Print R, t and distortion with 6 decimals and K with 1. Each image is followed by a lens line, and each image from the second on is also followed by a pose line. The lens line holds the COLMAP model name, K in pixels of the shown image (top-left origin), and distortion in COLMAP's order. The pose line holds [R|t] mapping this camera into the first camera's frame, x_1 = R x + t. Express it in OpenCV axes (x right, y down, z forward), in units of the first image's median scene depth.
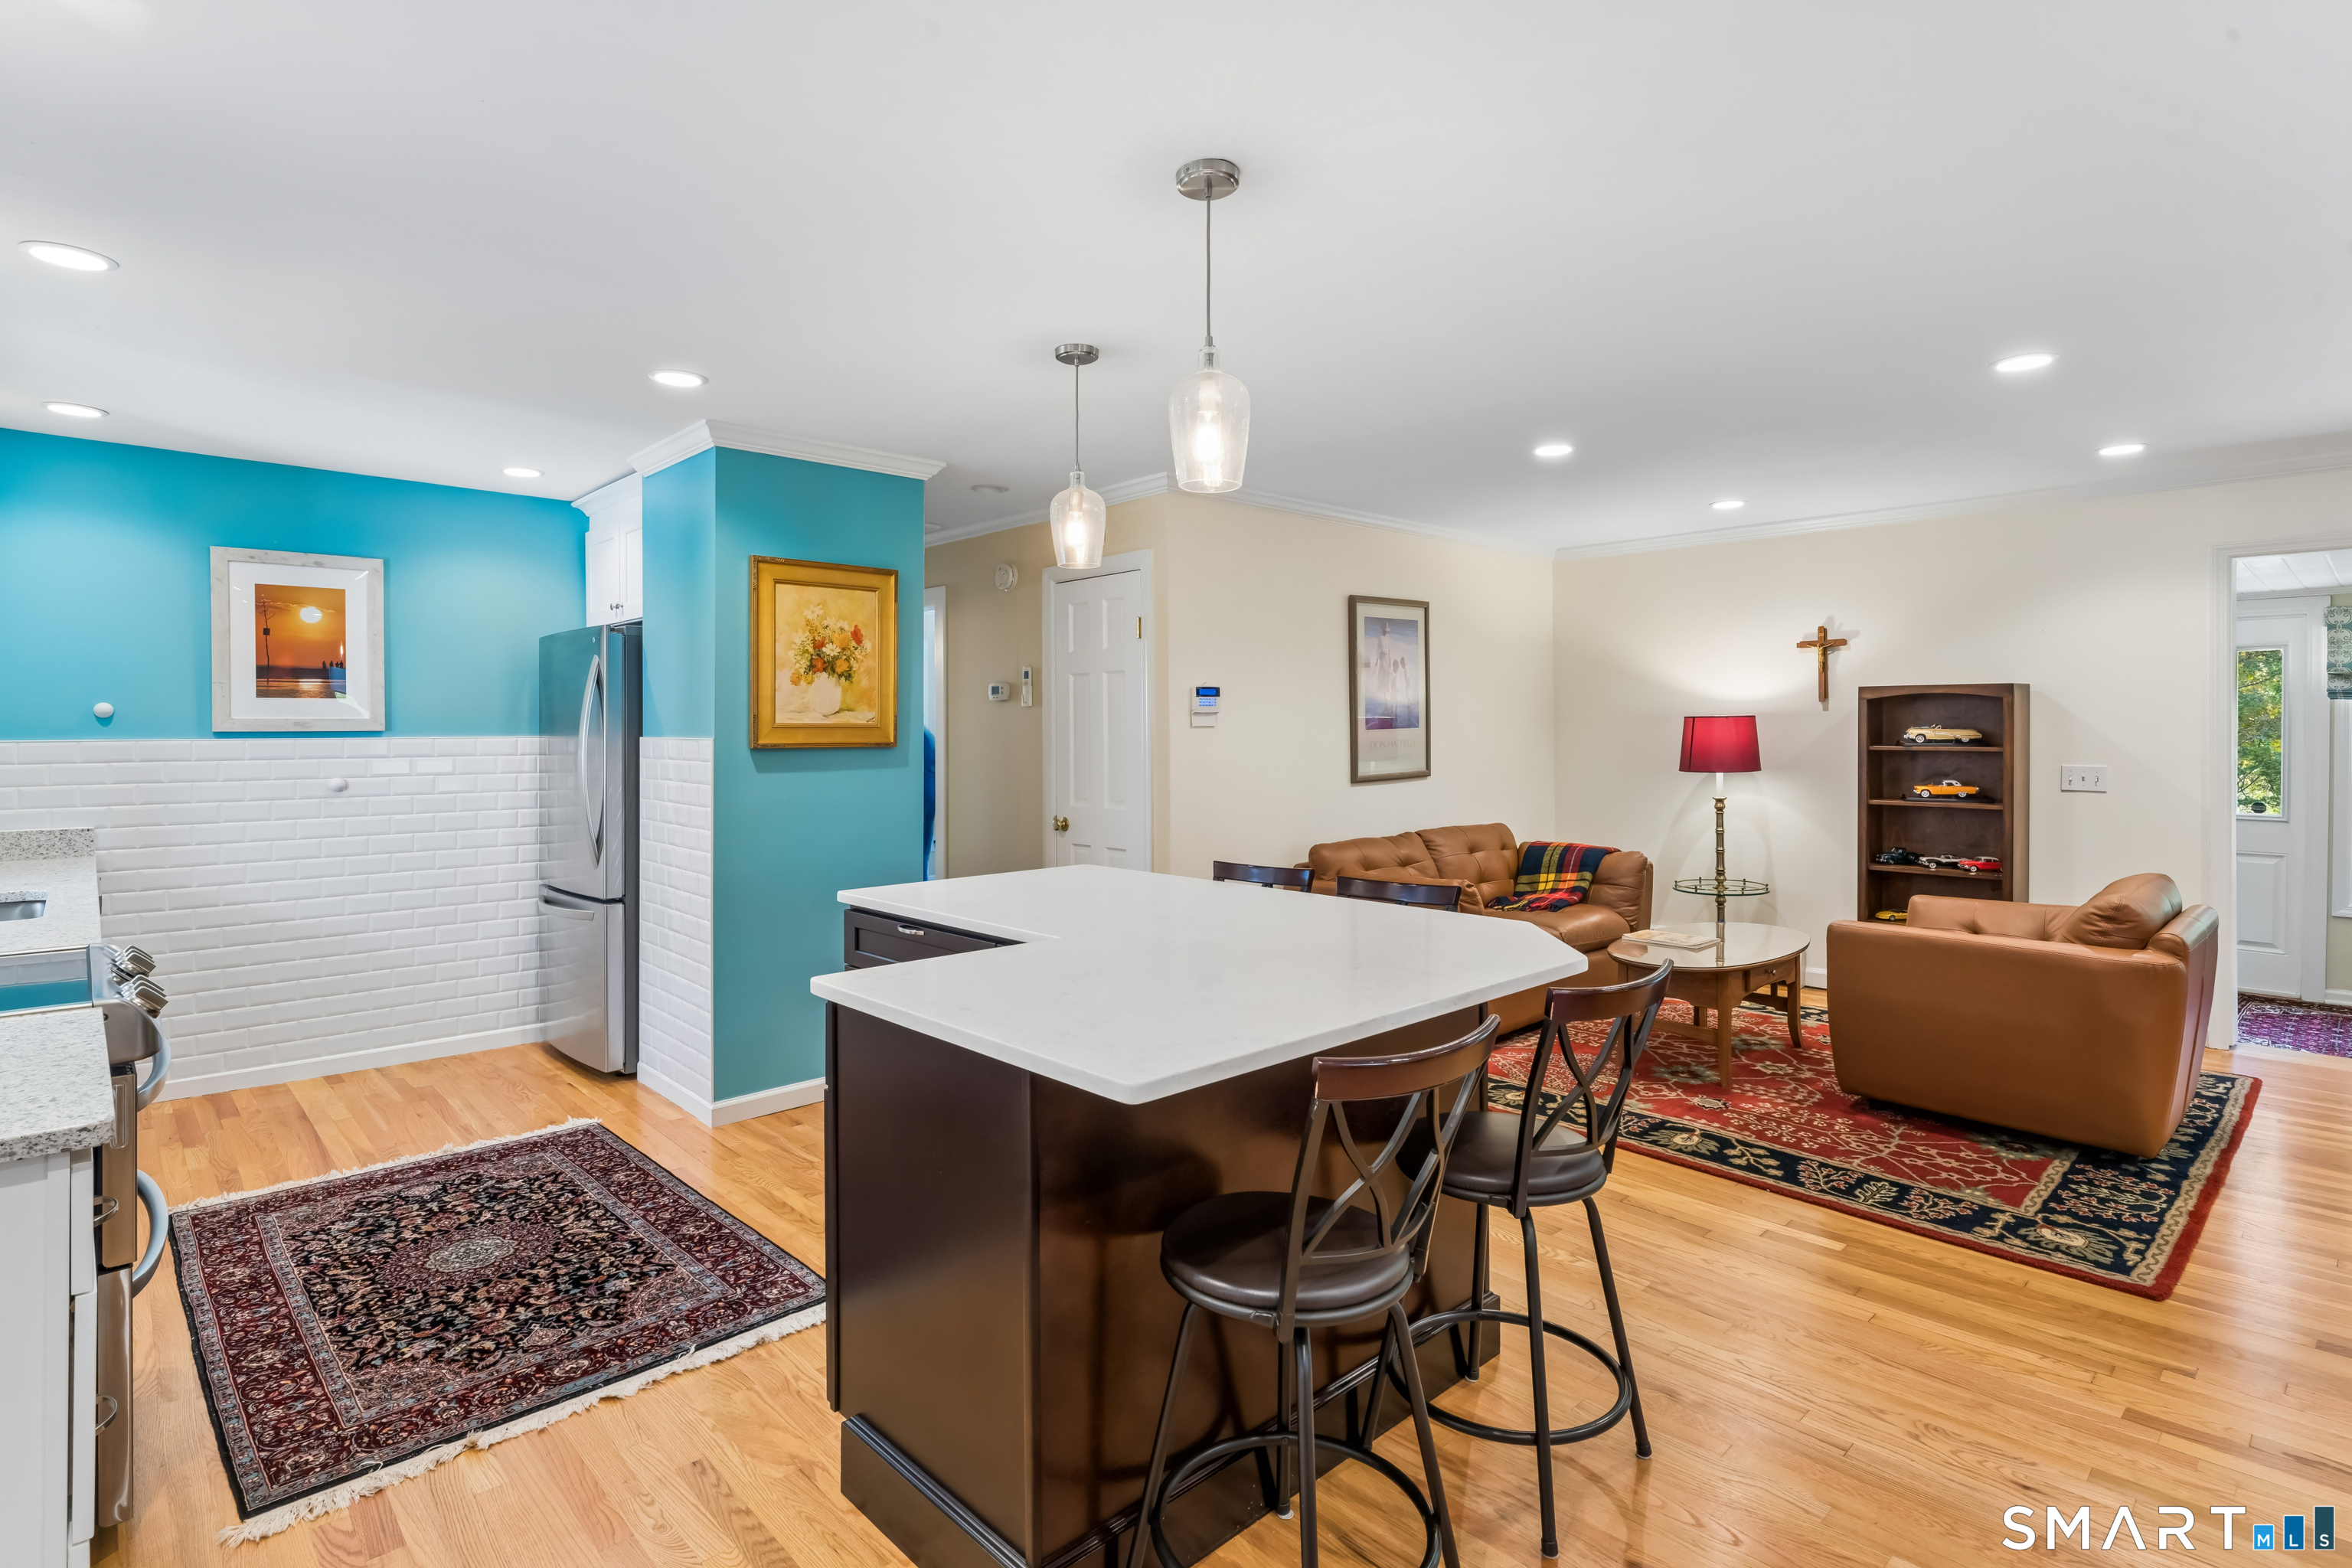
lens RADIAL K [[1181.8, 0, 1179.5], [0, 1181.8, 738.5], [0, 0, 1]] dist [0.002438, -0.000279]
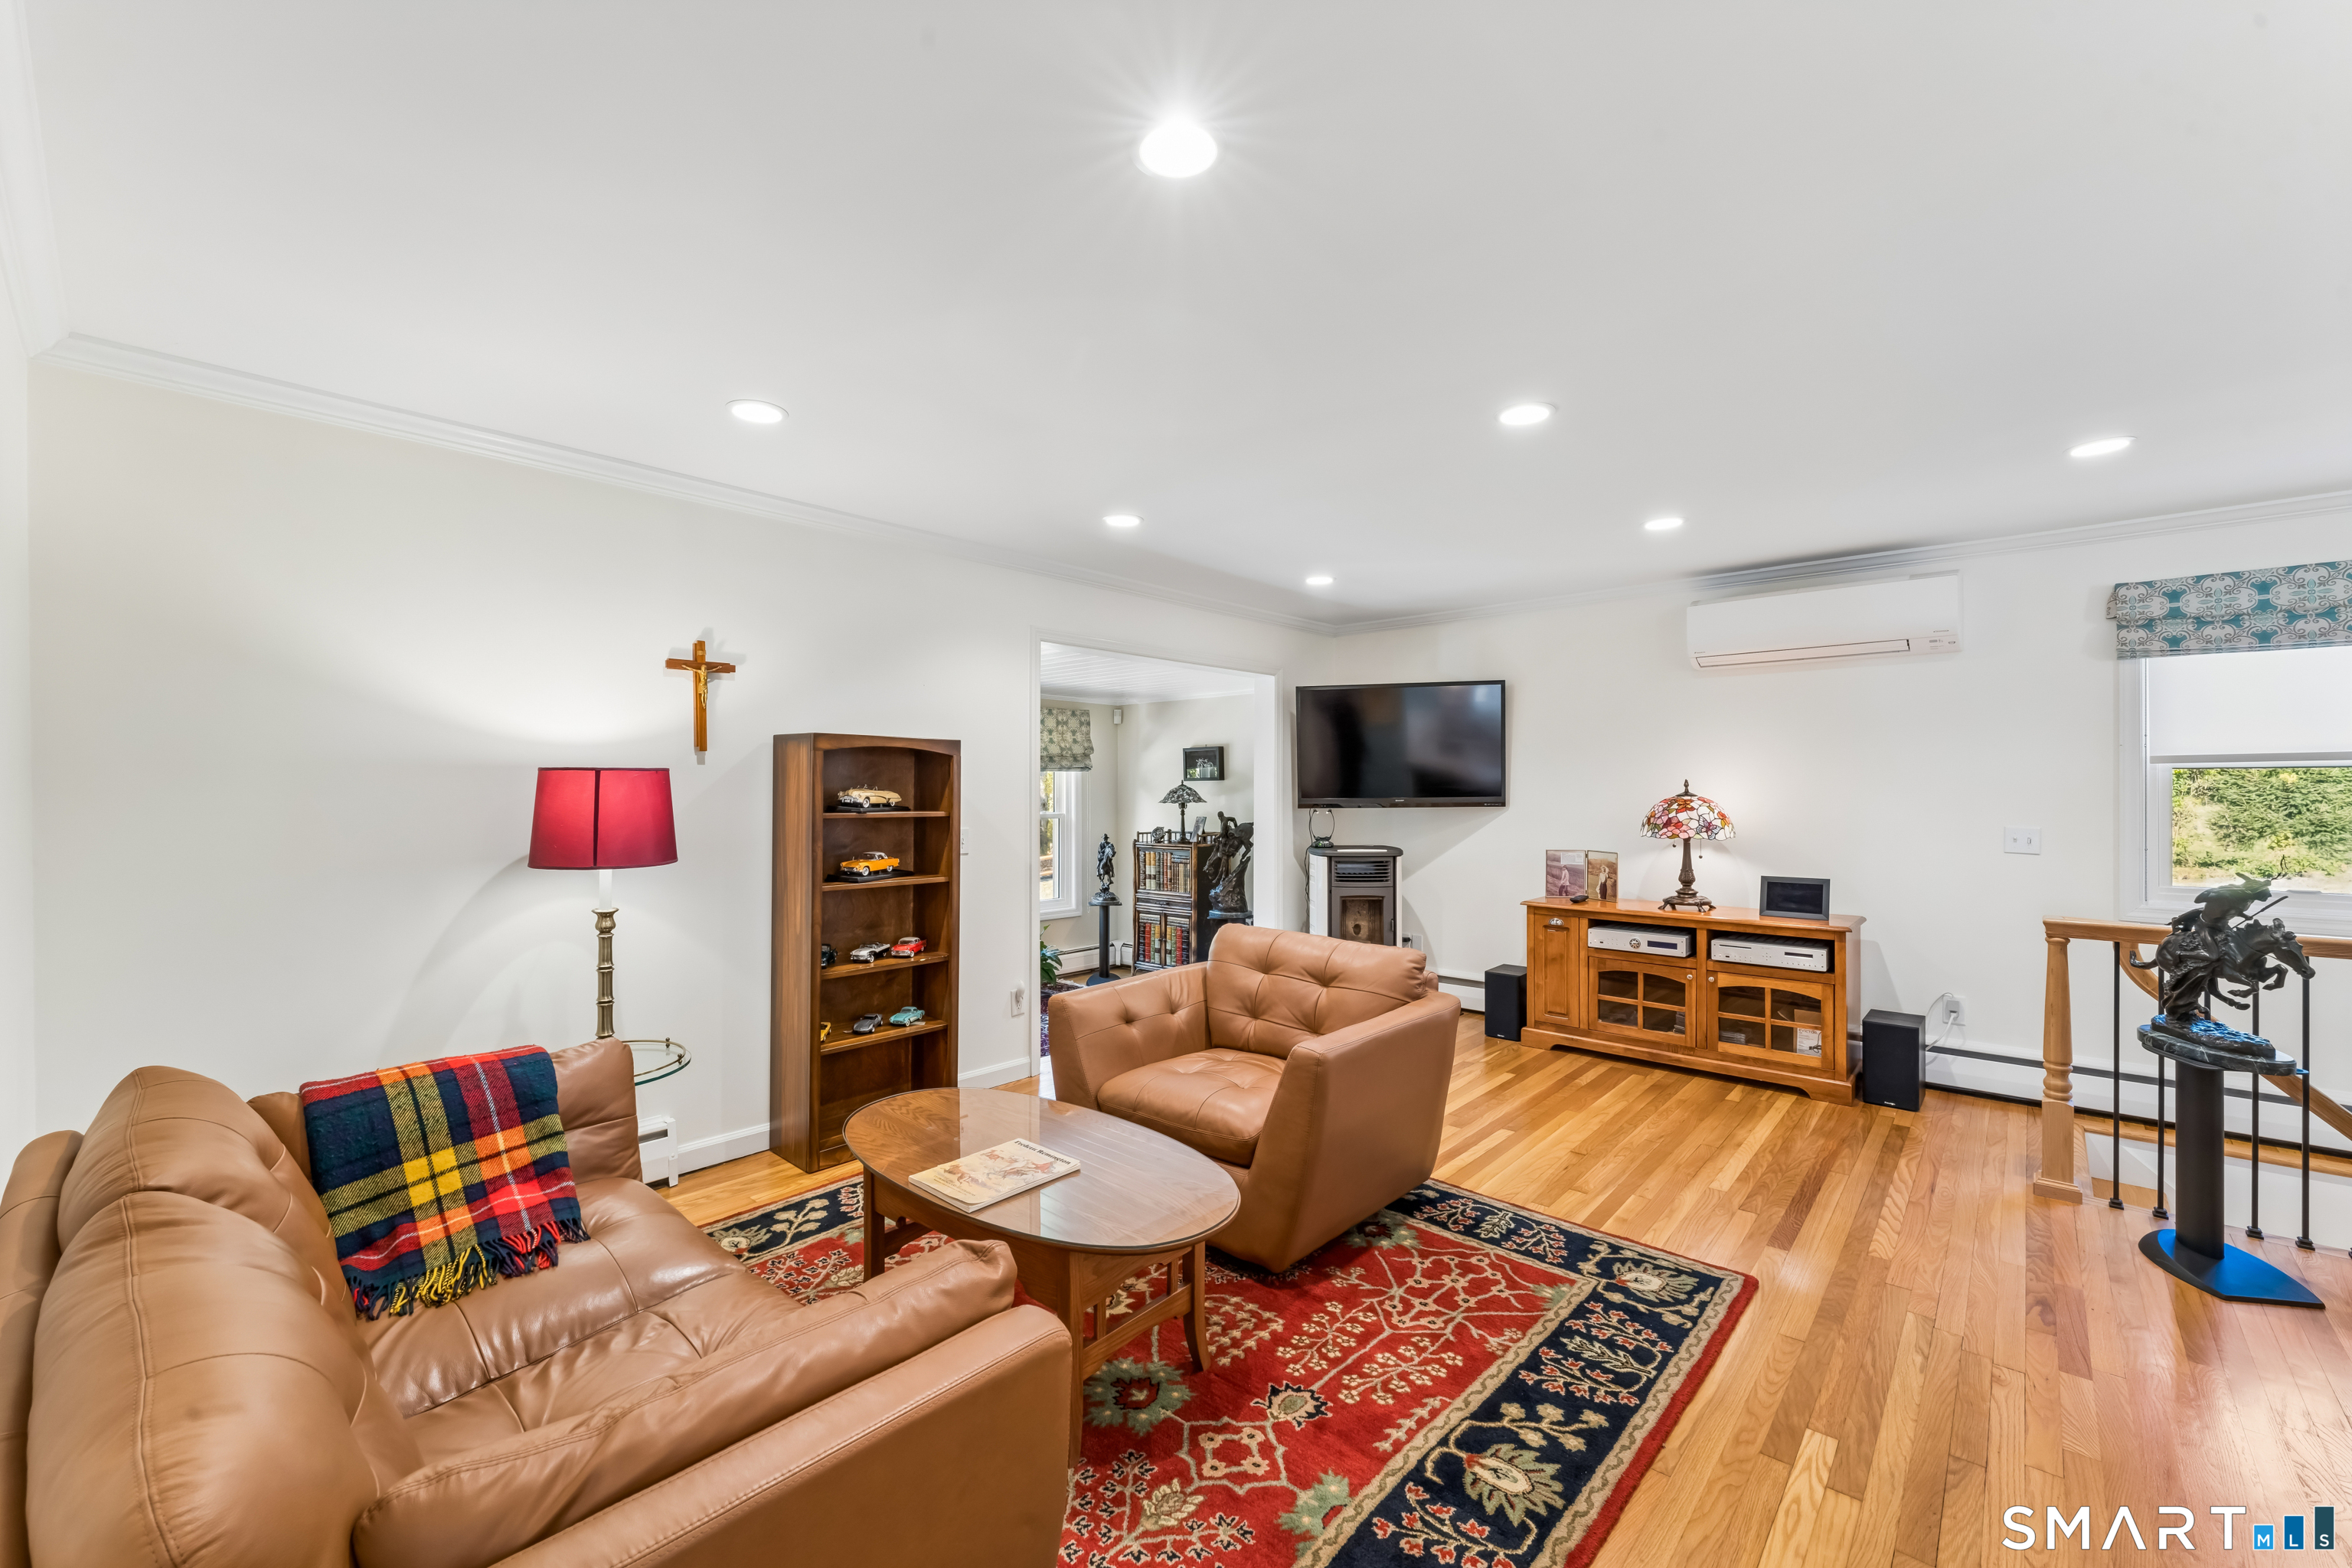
lens RADIAL K [[949.8, 0, 1166.0], [0, 949.8, 788.3], [0, 0, 1]] dist [-0.003158, -0.000579]
pose [[-0.076147, 0.003976, 0.997089, -0.025885], [0.011098, 0.999933, -0.003140, -0.005277], [-0.997035, 0.010827, -0.076186, 0.847511]]
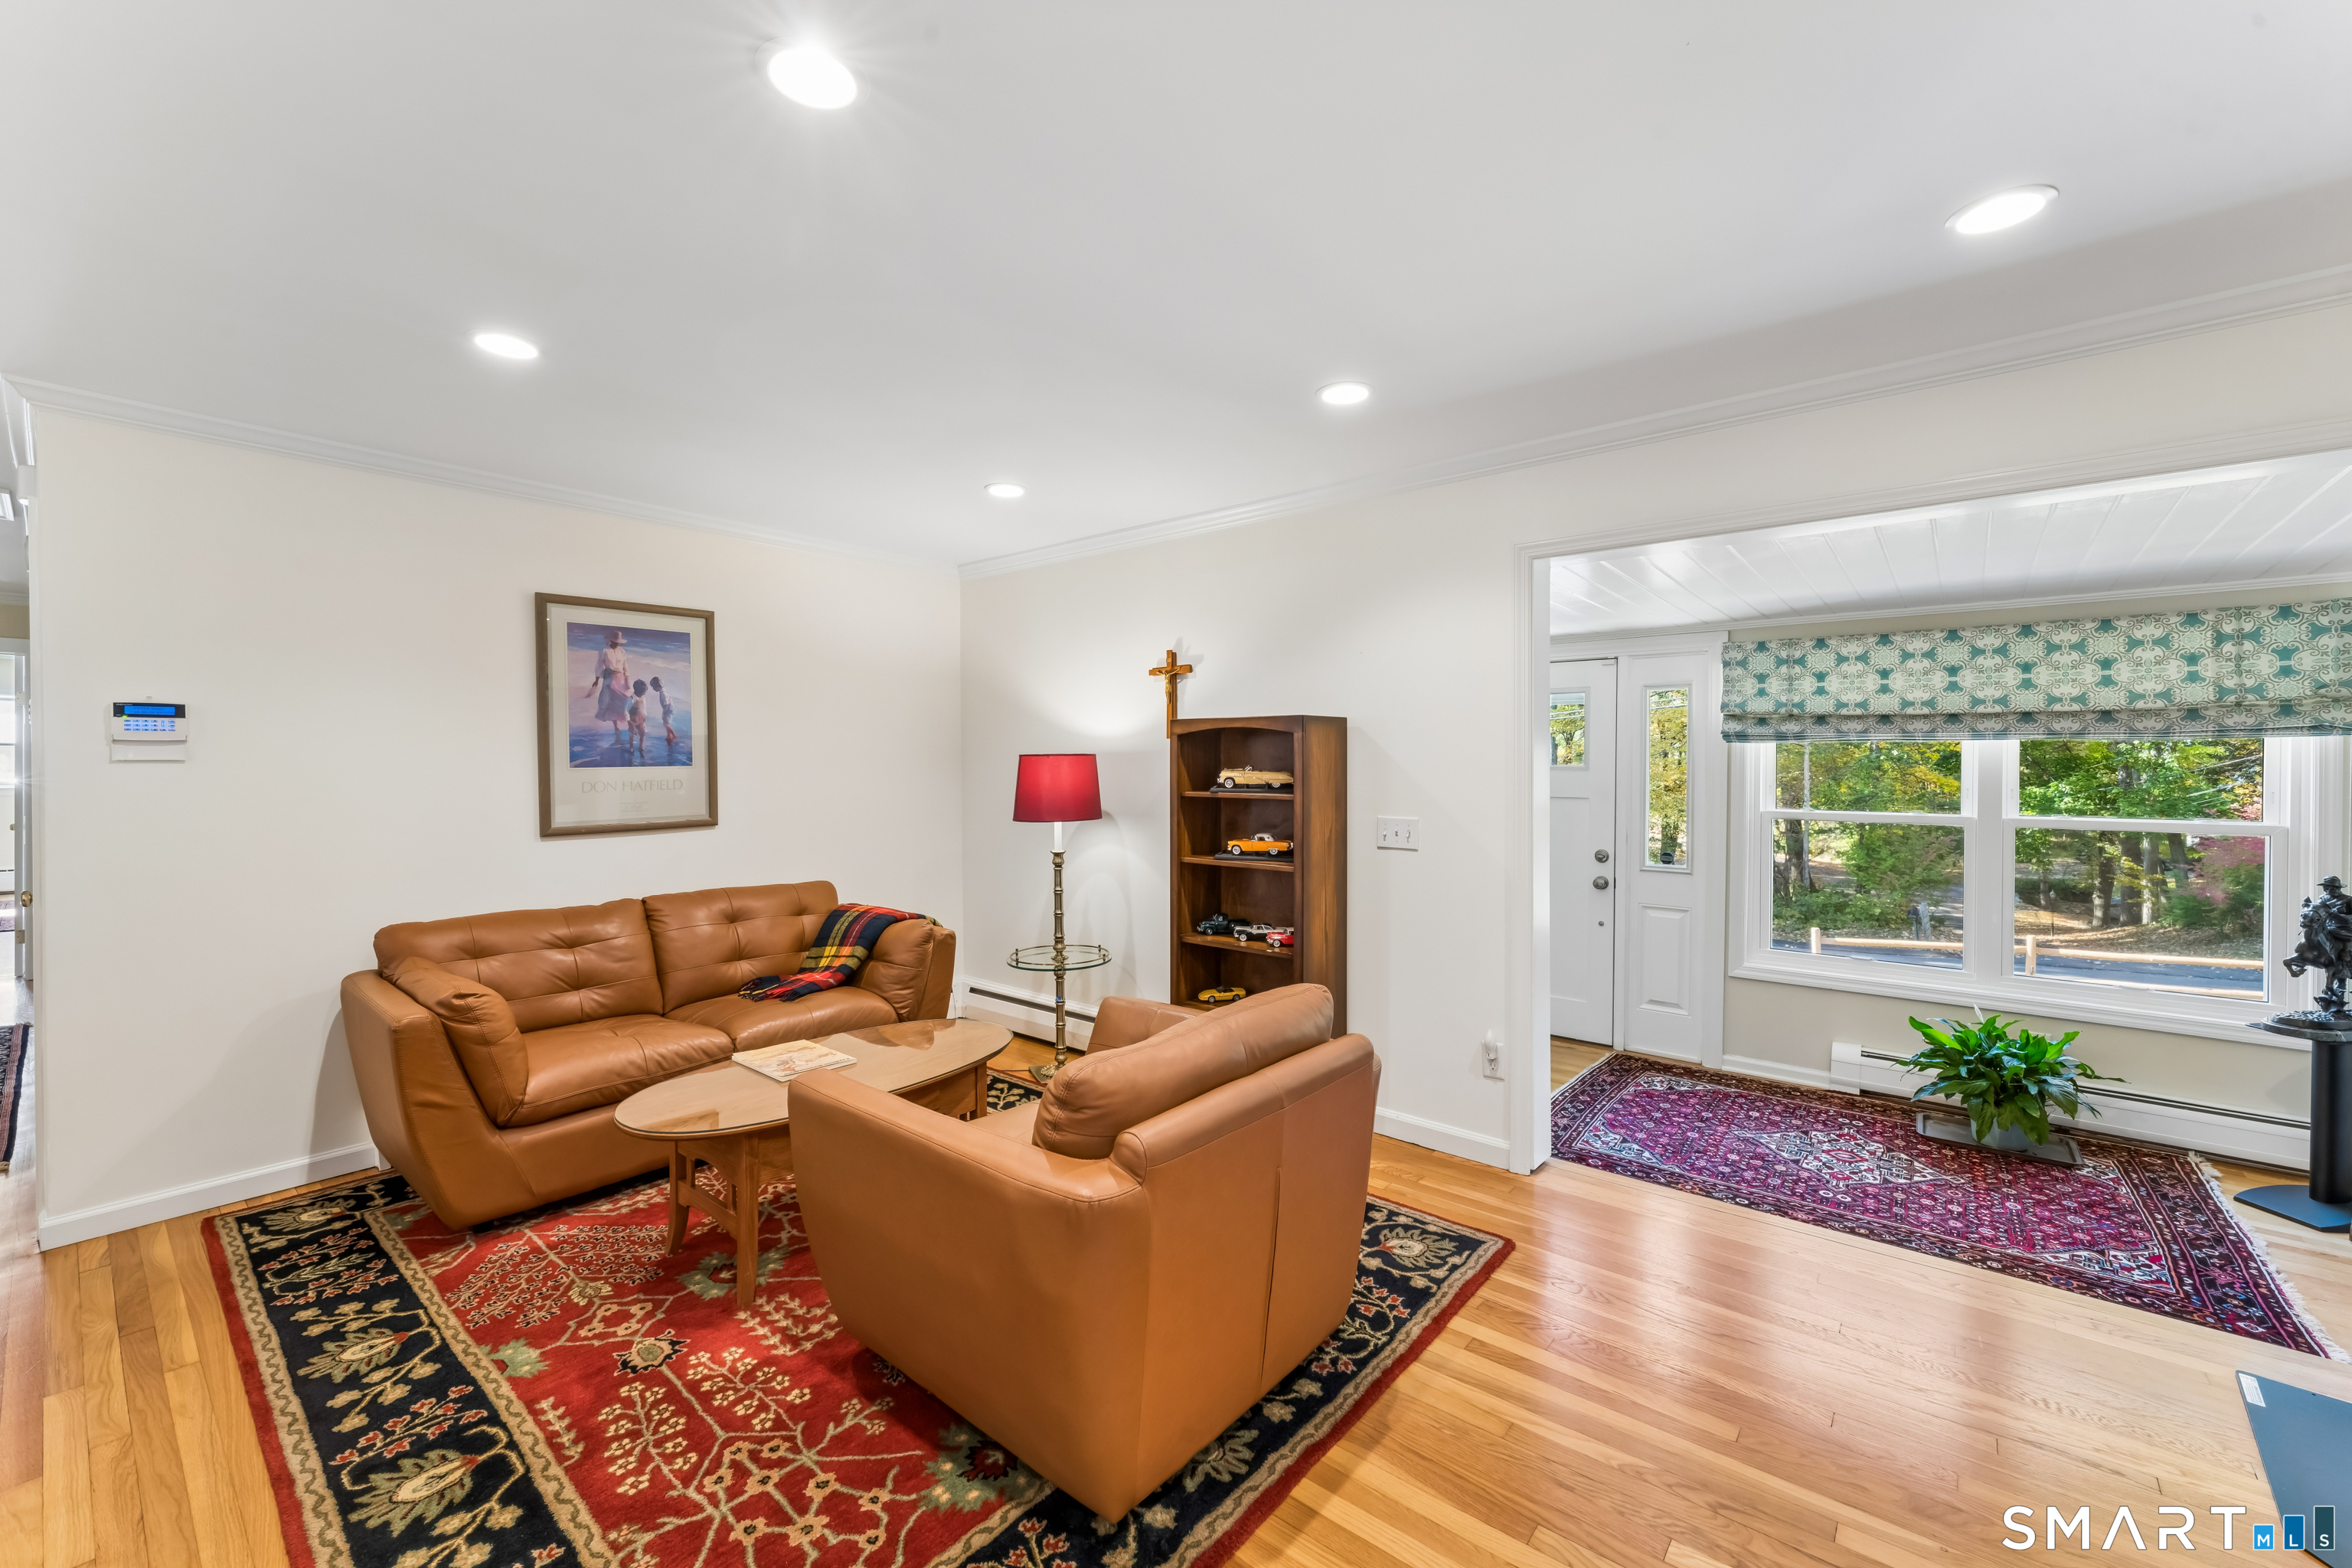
lens RADIAL K [[949.8, 0, 1190.0], [0, 949.8, 772.2], [0, 0, 1]] dist [-0.003158, -0.000579]
pose [[0.992520, 0.006329, 0.121915, 0.519219], [-0.005706, 0.999969, -0.005460, -0.003690], [-0.121946, 0.004724, 0.992526, 0.350700]]
